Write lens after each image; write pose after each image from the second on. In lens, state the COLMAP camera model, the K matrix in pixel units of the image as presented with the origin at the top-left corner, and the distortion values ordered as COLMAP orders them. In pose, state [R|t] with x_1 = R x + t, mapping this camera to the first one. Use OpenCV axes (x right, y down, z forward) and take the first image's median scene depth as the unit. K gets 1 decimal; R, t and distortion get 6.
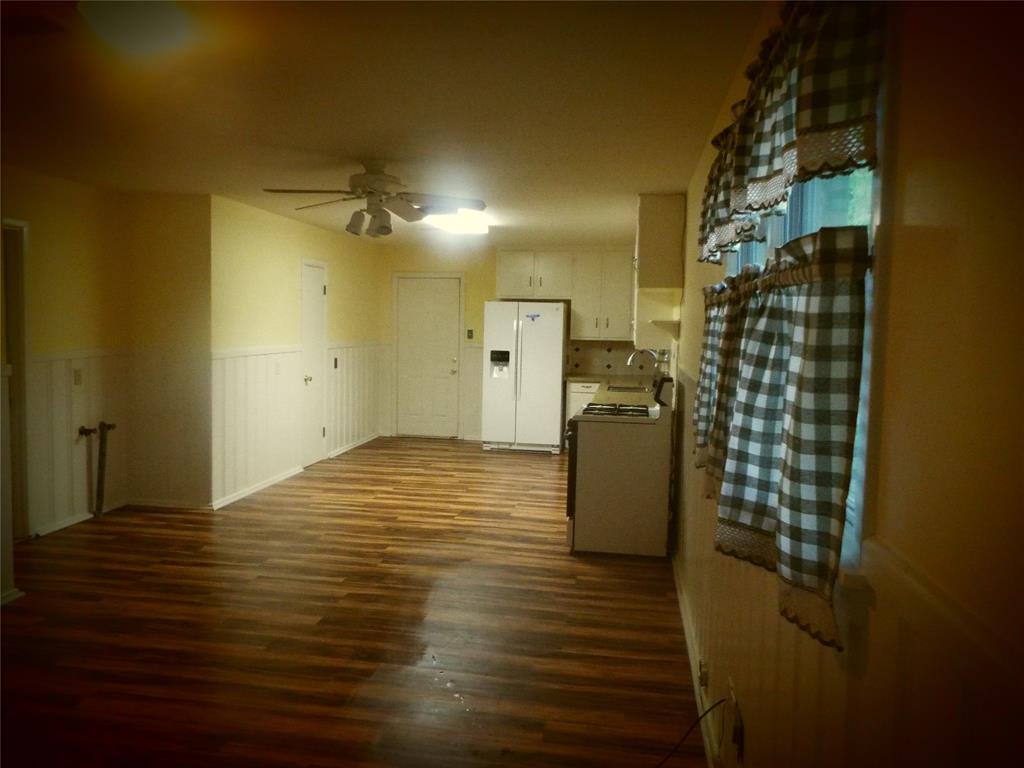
lens RADIAL K [[755.9, 0, 512.0], [0, 755.9, 384.0], [0, 0, 1]] dist [-0.000261, 0.007225]
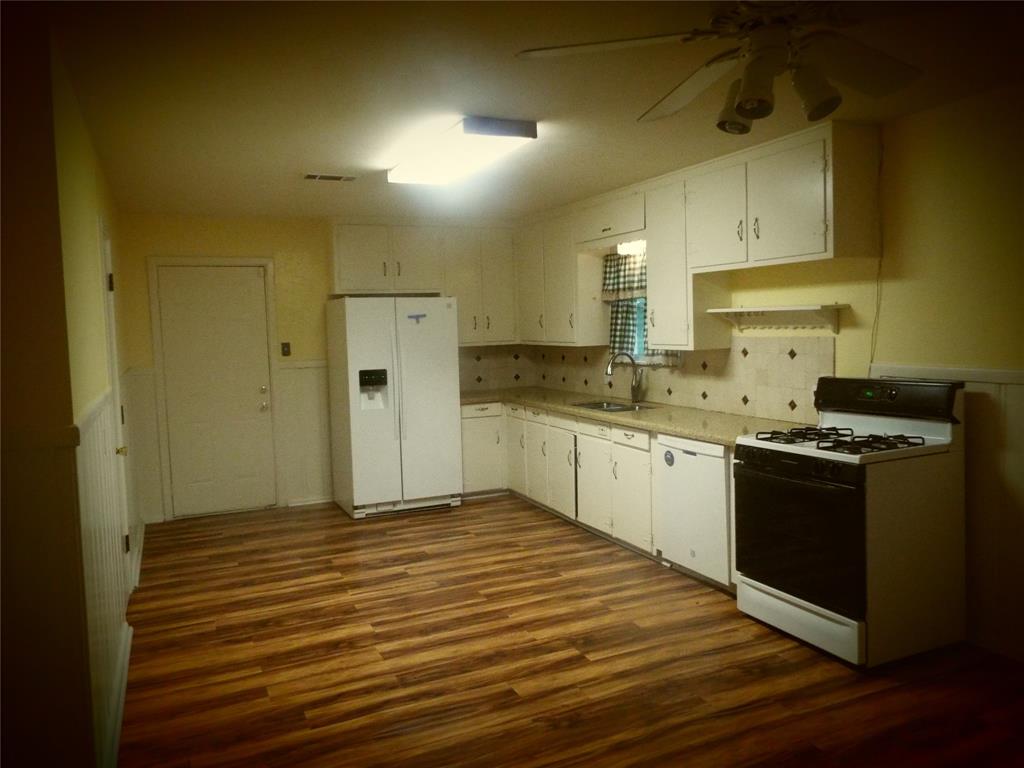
lens RADIAL K [[755.9, 0, 512.0], [0, 755.9, 384.0], [0, 0, 1]] dist [-0.000261, 0.007225]
pose [[0.829707, -0.089315, 0.551007, -0.290112], [0.093340, 0.995417, 0.020800, -0.034133], [-0.550340, 0.034173, 0.834241, 0.369866]]
